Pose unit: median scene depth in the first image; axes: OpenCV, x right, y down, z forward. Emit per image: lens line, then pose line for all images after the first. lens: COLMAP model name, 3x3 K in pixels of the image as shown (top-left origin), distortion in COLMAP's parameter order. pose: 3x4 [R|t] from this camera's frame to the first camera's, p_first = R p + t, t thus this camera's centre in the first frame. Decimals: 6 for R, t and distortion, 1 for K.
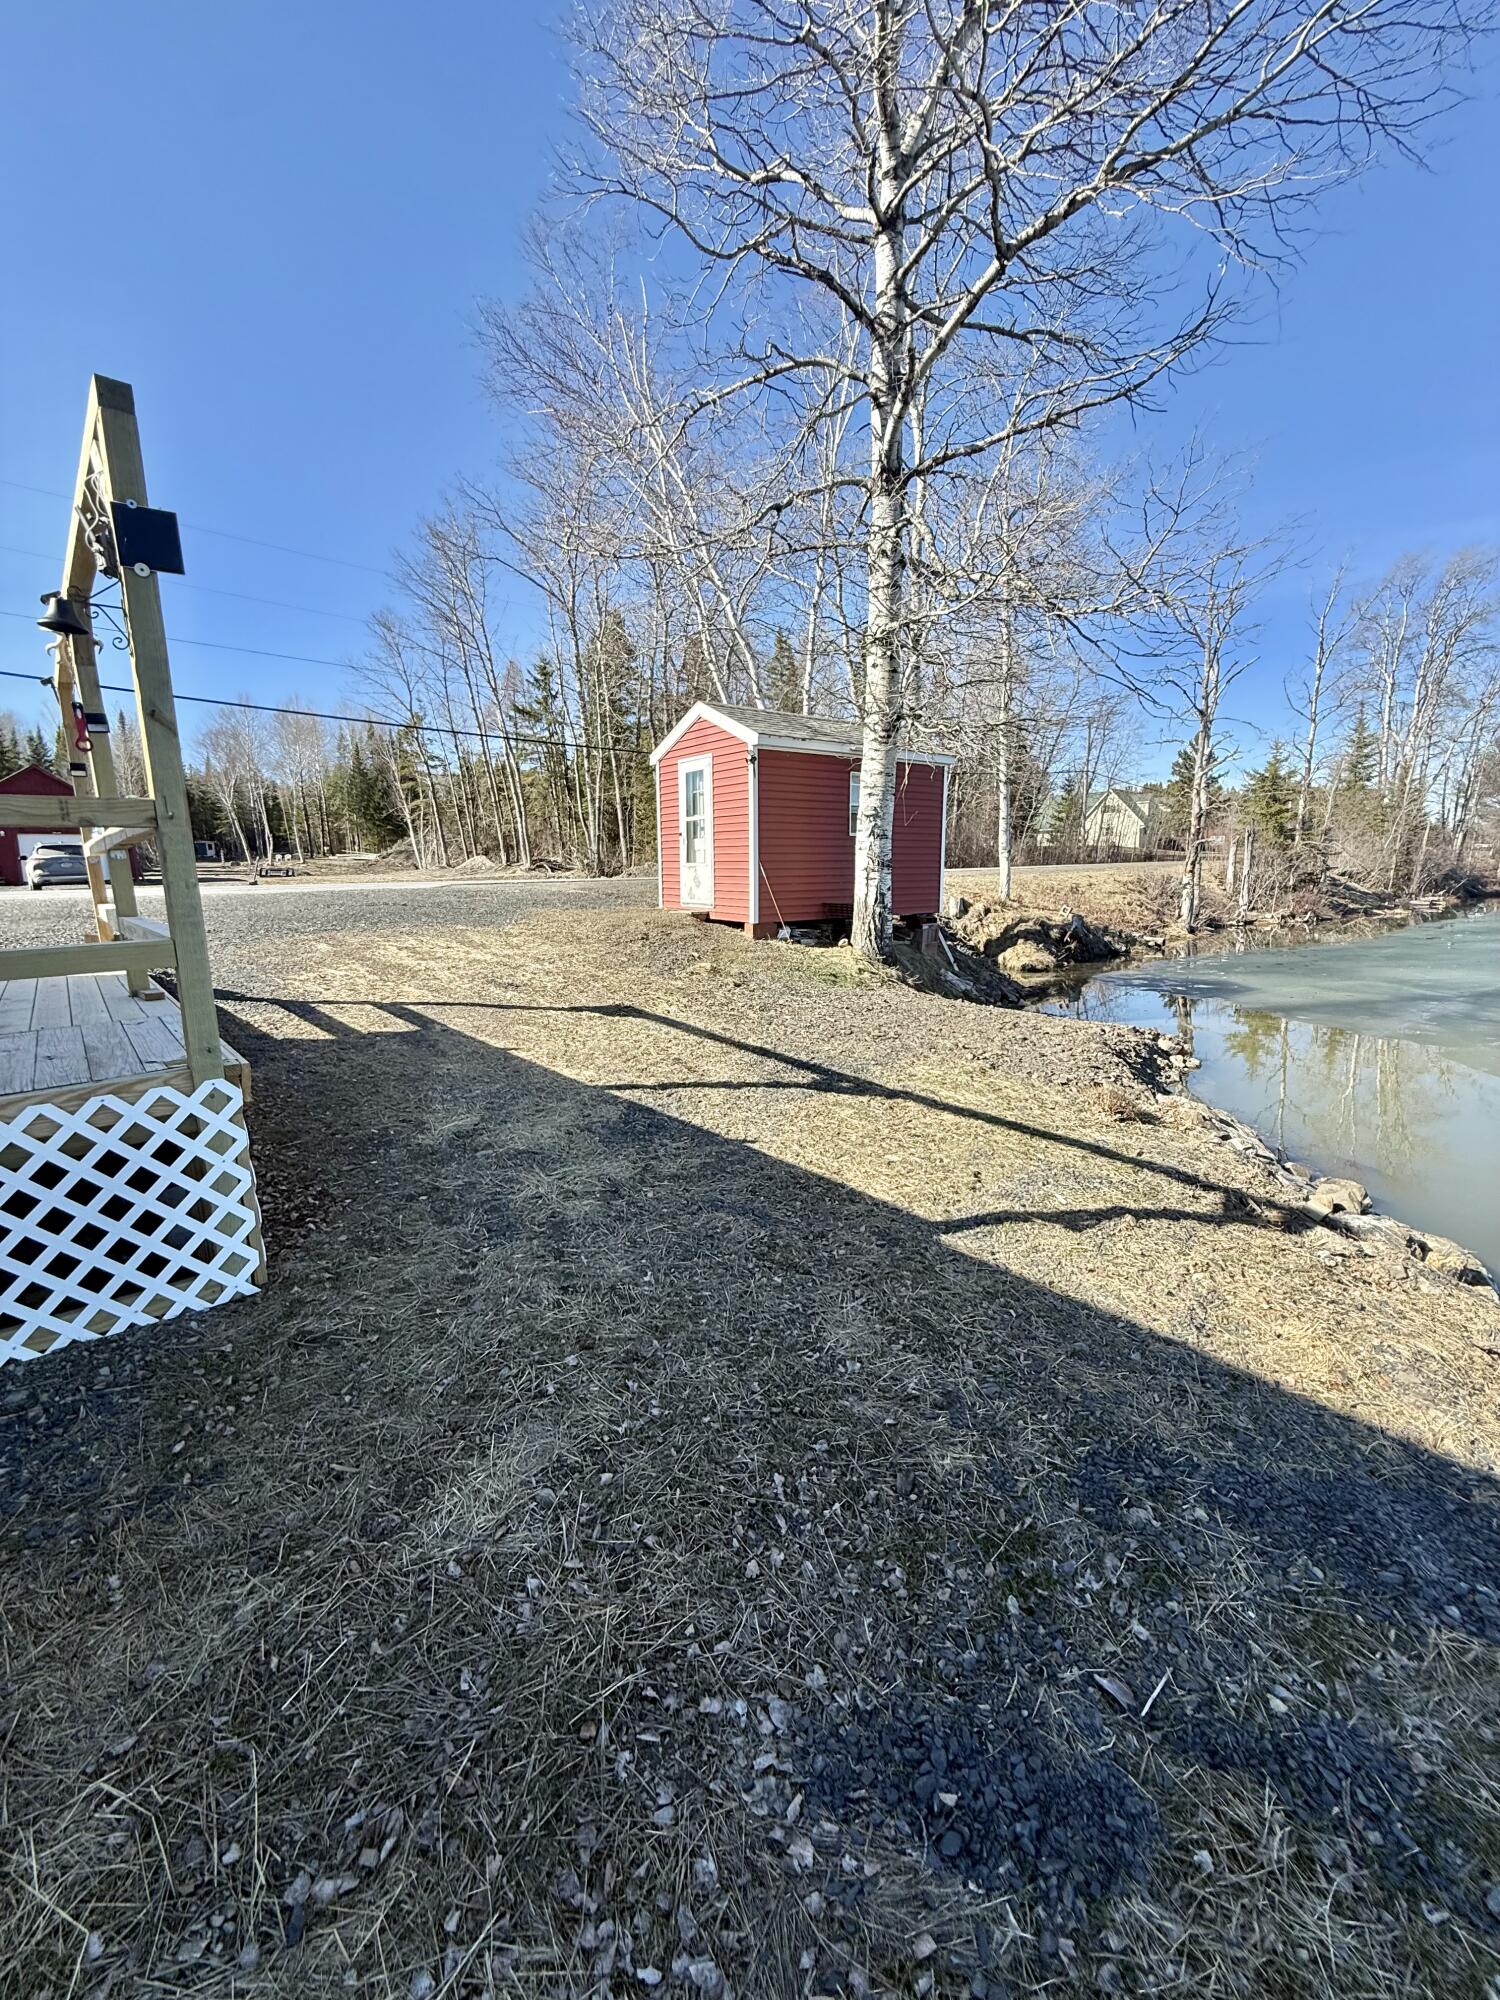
lens RADIAL K [[794.2, 0, 749.2], [0, 794.2, 997.1], [0, 0, 1]] dist [-0.001152, -0.000208]
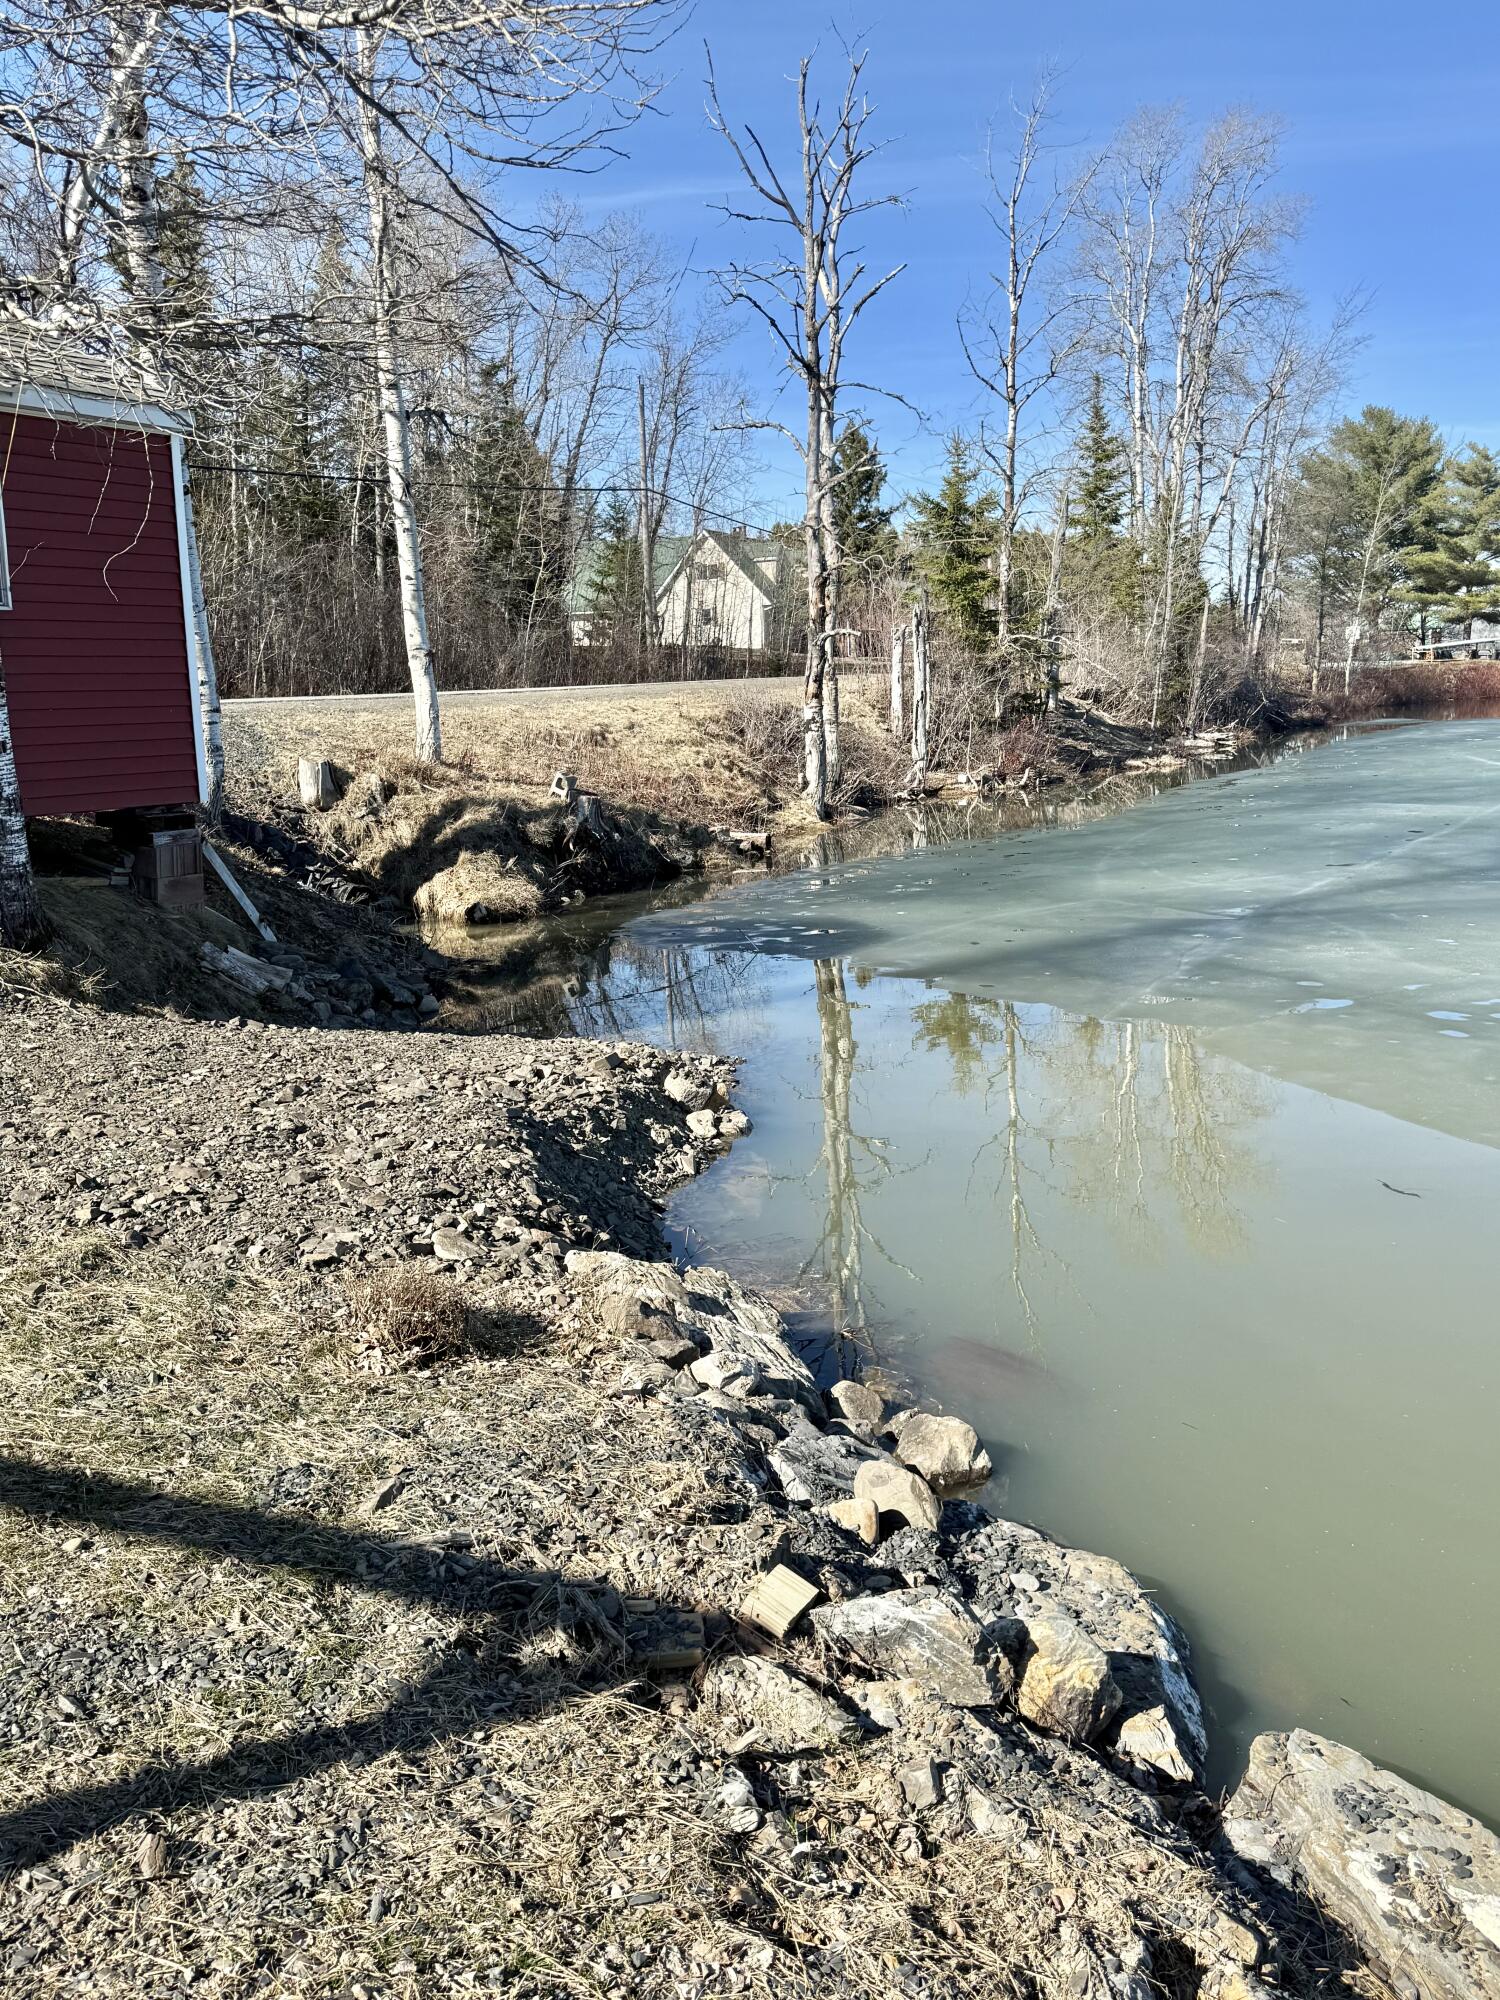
lens RADIAL K [[1673.6, 0, 755.9], [0, 1673.6, 1014.5], [0, 0, 1]] dist [0.156789, -0.320431]
pose [[0.906982, -0.090767, 0.411272, 0.066647], [0.079870, 0.995849, 0.043644, -0.006929], [-0.413526, -0.006737, 0.910467, 0.046736]]
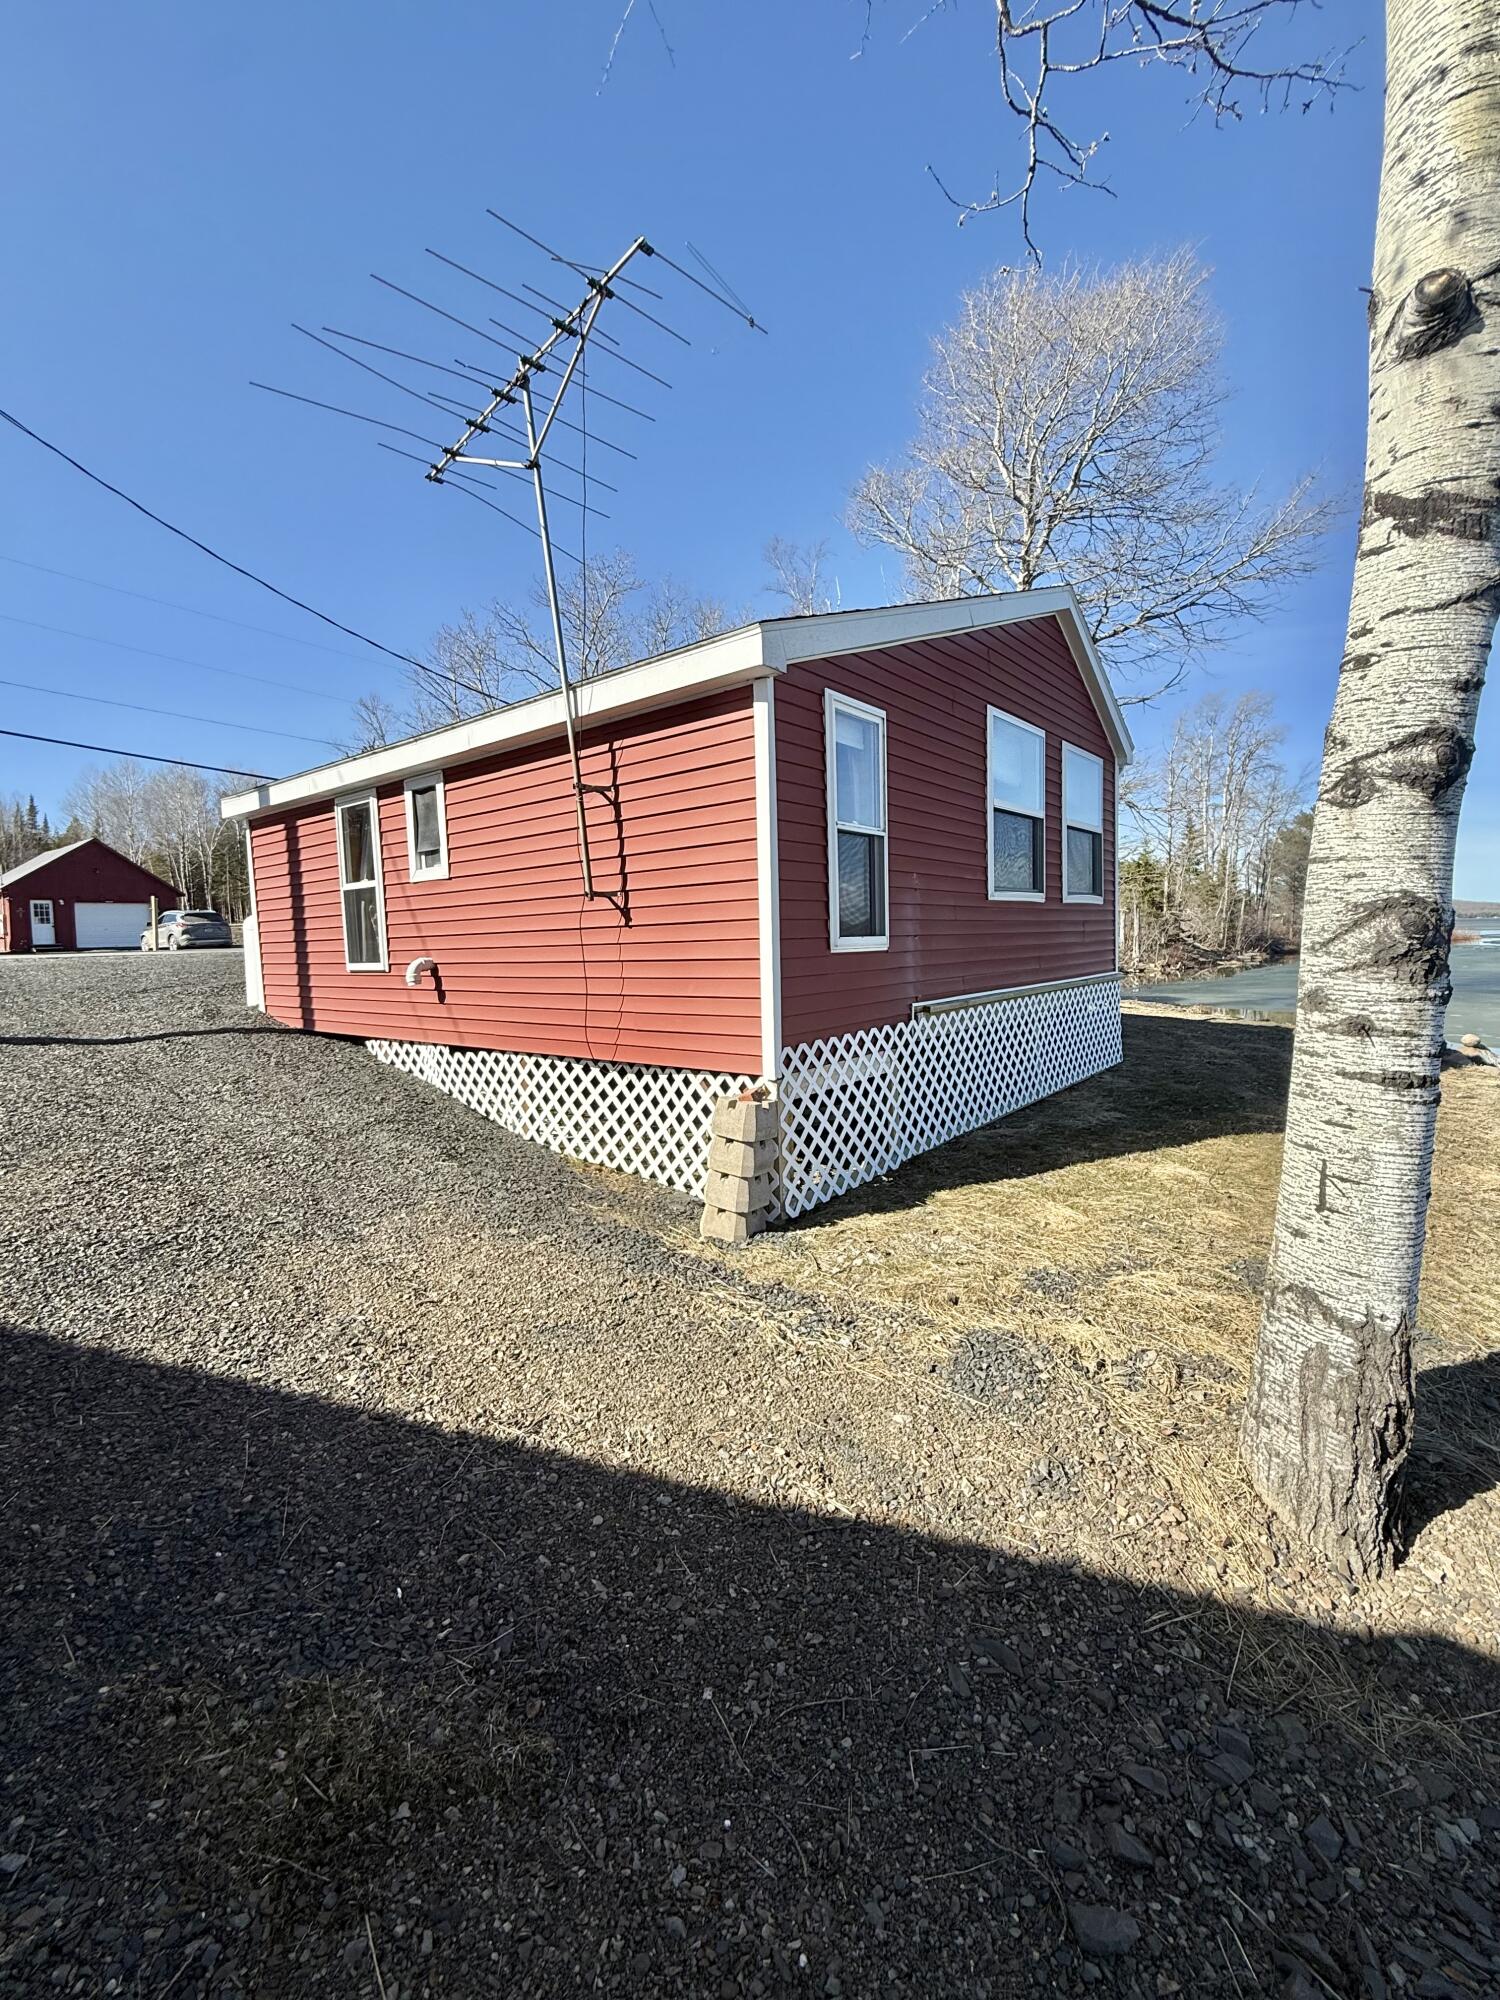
lens RADIAL K [[830.8, 0, 753.7], [0, 830.8, 1002.5], [0, 0, 1]] dist [0.000422, -0.000348]
pose [[0.982835, -0.019047, 0.183503, -0.326570], [0.034532, 0.996070, -0.081559, 0.062246], [-0.181229, 0.086496, 0.979630, -0.307864]]
